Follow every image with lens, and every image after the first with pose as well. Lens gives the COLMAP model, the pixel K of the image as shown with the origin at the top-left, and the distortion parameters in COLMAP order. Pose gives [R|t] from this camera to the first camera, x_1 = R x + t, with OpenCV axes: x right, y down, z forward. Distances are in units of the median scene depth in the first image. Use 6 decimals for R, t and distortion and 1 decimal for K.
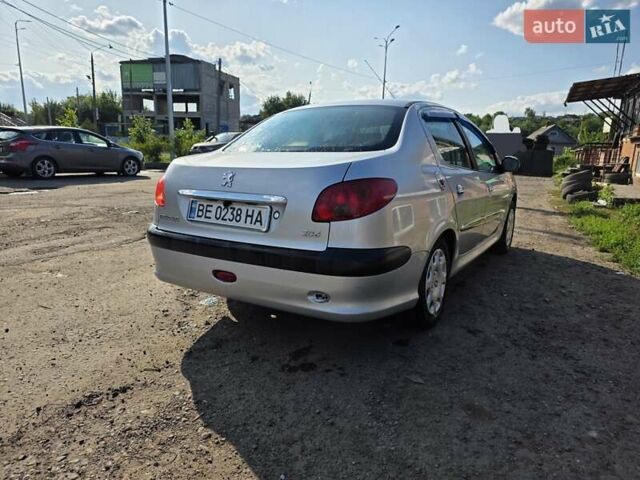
lens RADIAL K [[478.4, 0, 317.2], [0, 478.4, 258.6], [0, 0, 1]] dist [0.026956, -0.023345]
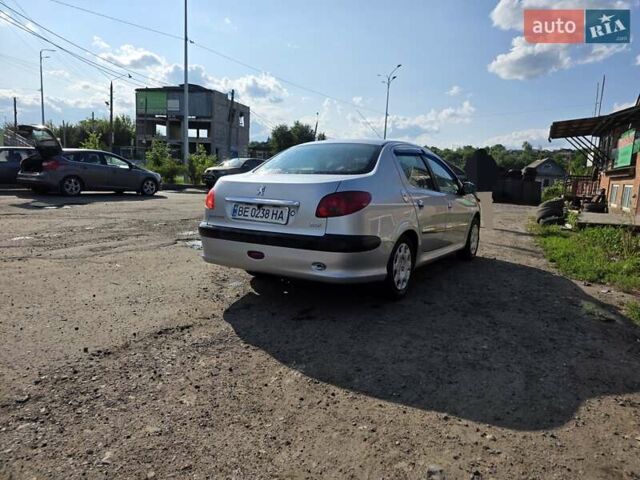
lens RADIAL K [[478.4, 0, 322.8], [0, 478.4, 244.3], [0, 0, 1]] dist [0.026956, -0.023345]
pose [[0.999722, 0.023223, 0.004163, 0.003204], [-0.022802, 0.996347, -0.082300, 0.055227], [-0.006059, 0.082182, 0.996599, -0.218869]]
